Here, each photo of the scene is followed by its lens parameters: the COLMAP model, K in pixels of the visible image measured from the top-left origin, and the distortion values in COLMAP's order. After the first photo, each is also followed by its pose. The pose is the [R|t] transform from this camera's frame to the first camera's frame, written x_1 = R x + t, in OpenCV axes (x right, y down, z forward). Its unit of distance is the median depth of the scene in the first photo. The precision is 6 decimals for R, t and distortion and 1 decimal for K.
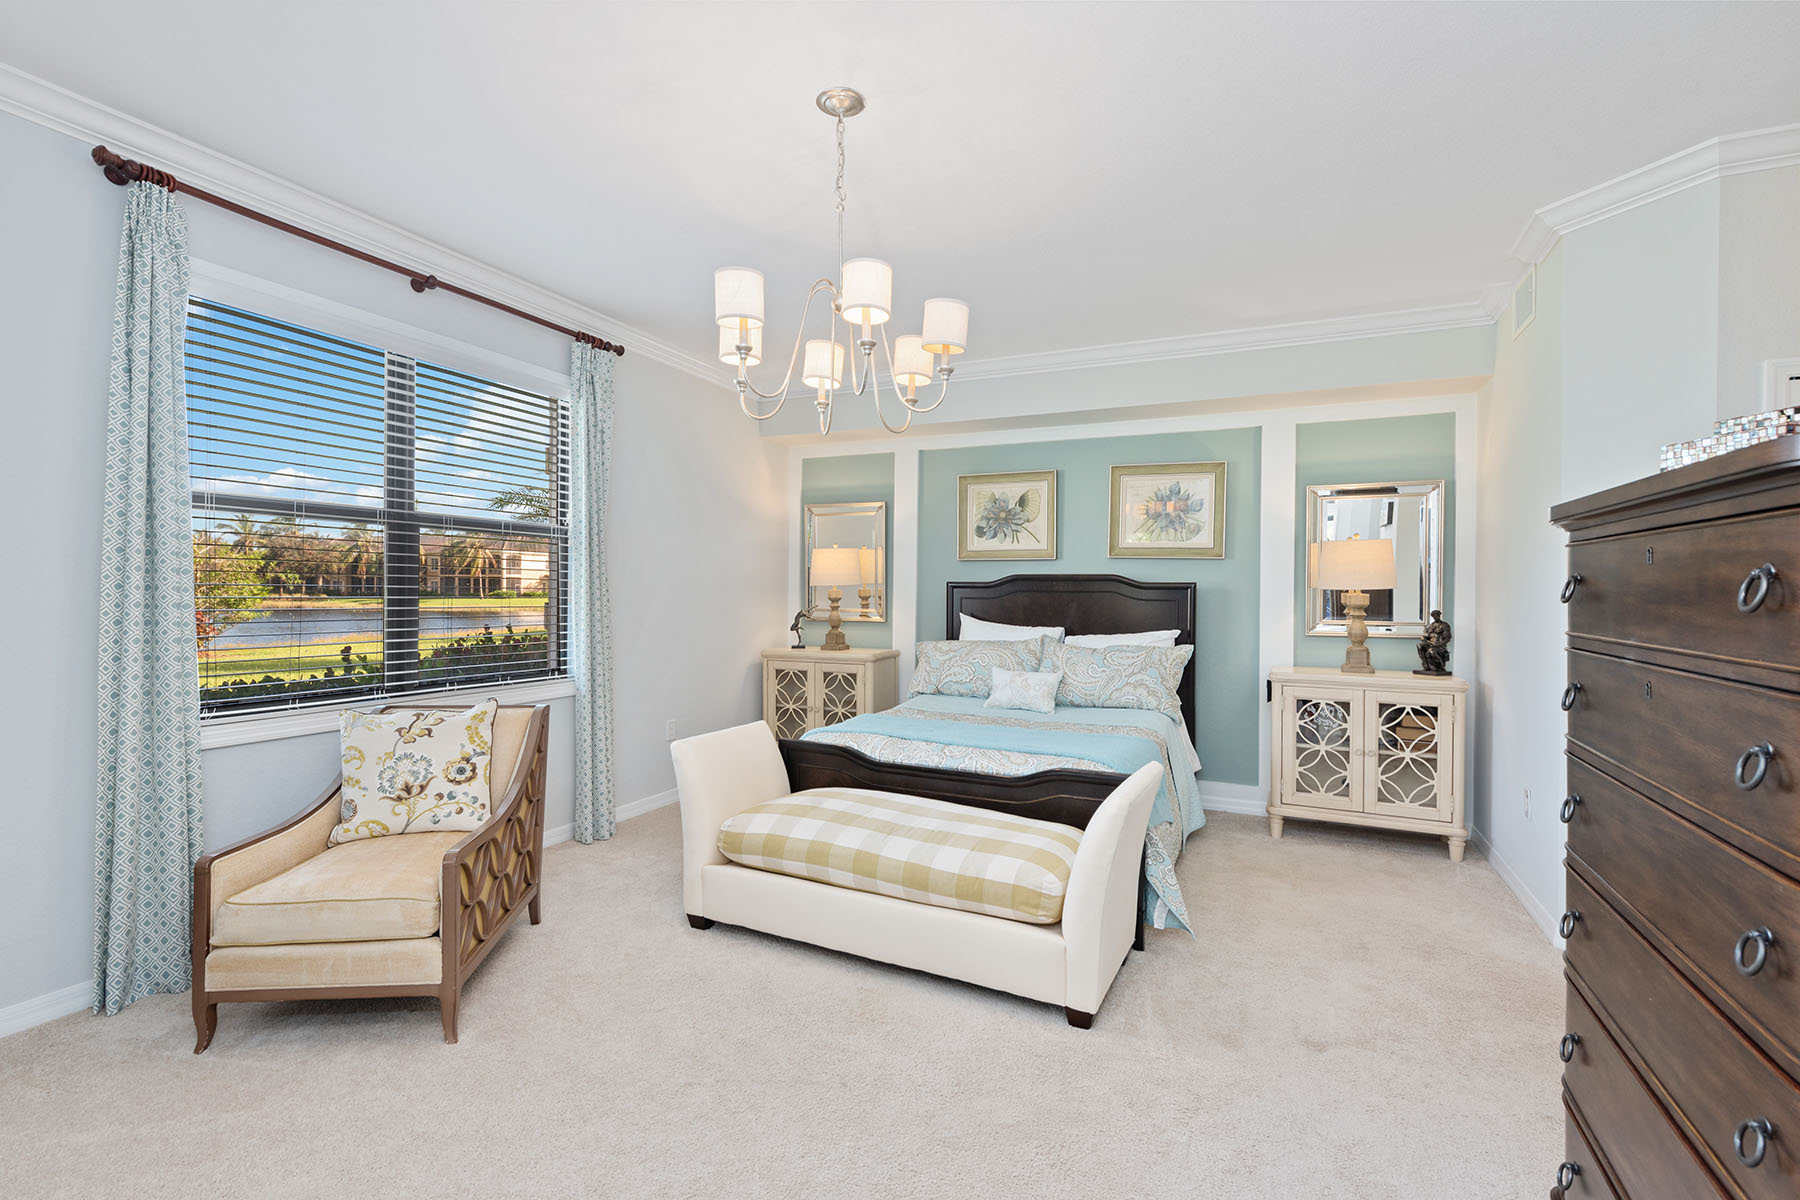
lens RADIAL K [[873.3, 0, 900.0], [0, 873.3, 600.0], [0, 0, 1]] dist [-0.001647, 0.000108]
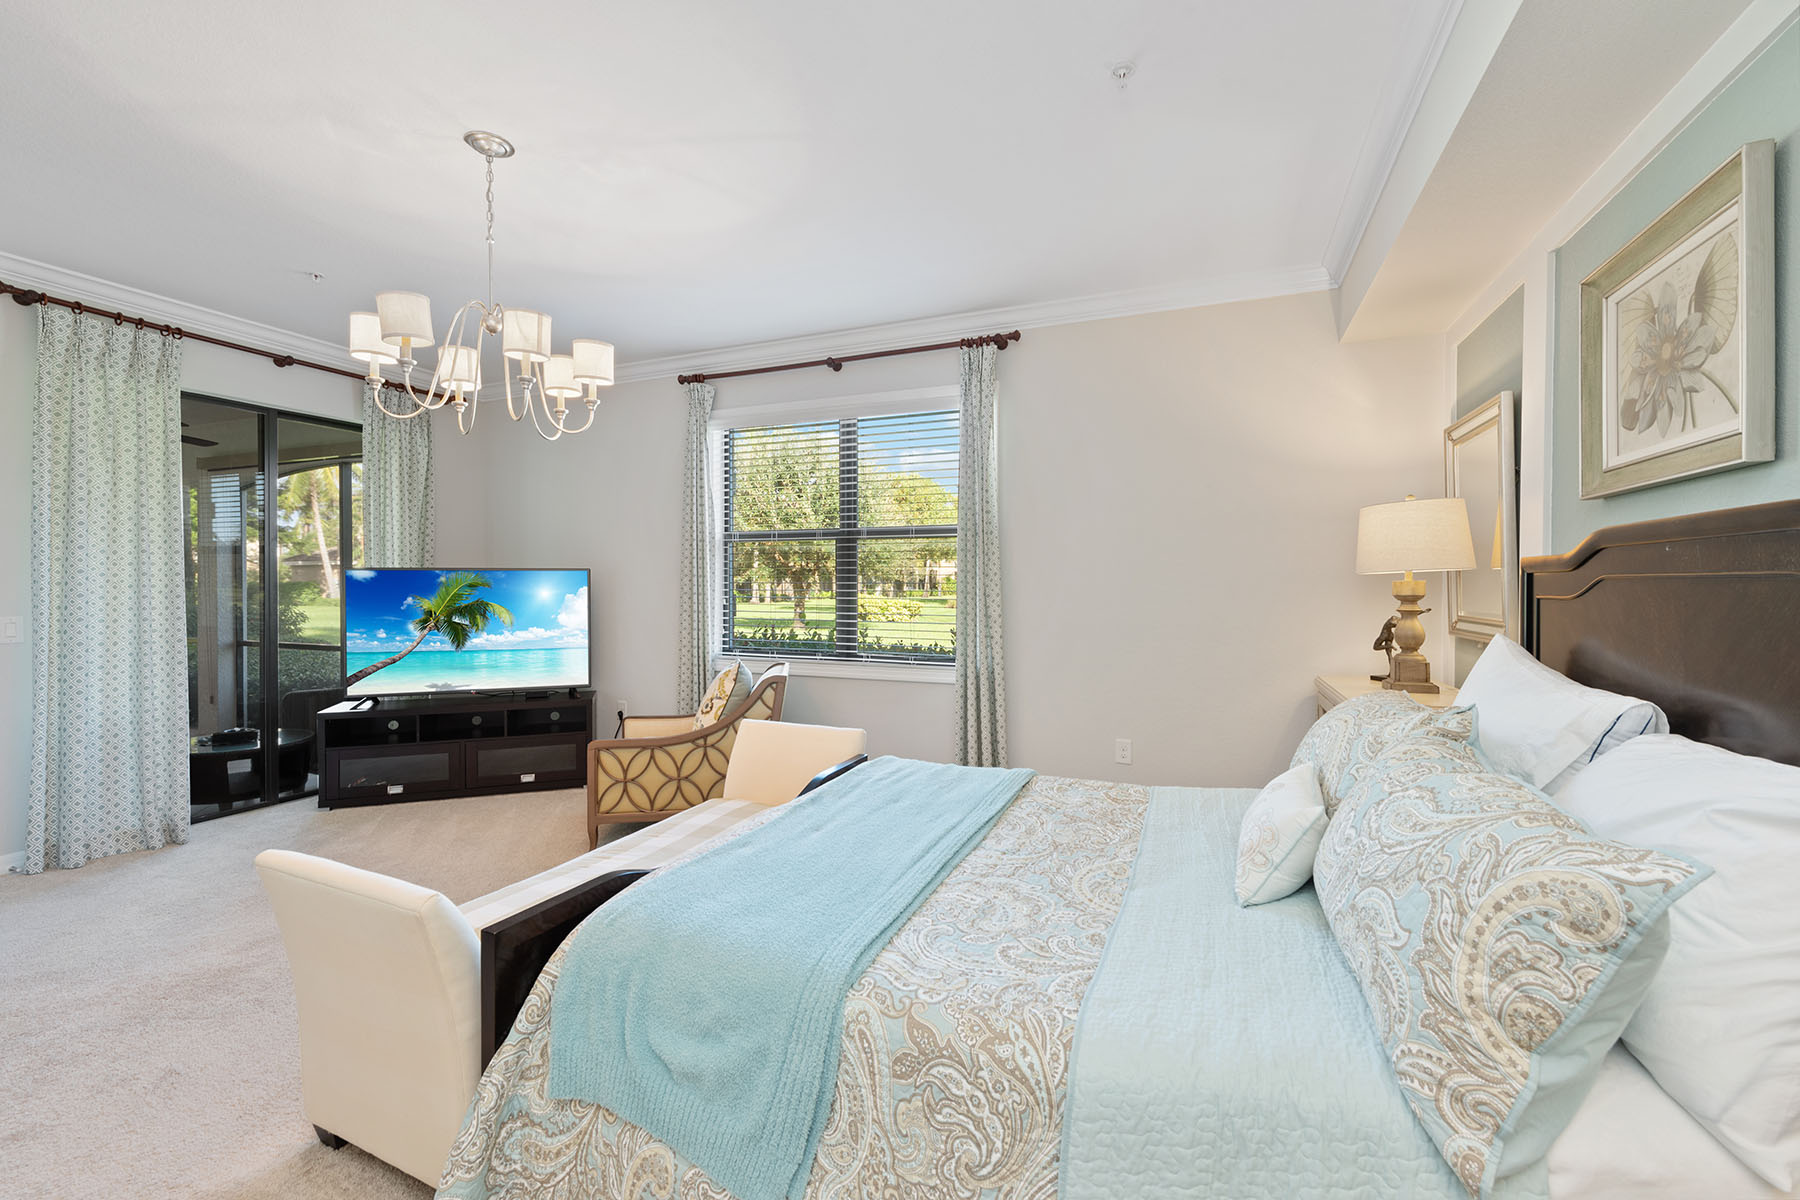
lens RADIAL K [[734.8, 0, 904.4], [0, 734.8, 593.6], [0, 0, 1]] dist [0.000304, -0.000331]
pose [[0.000981, 0.008579, -0.999963, 0.504497], [-0.005524, 0.999948, 0.008573, -0.007235], [0.999984, 0.005515, 0.001029, 0.896537]]
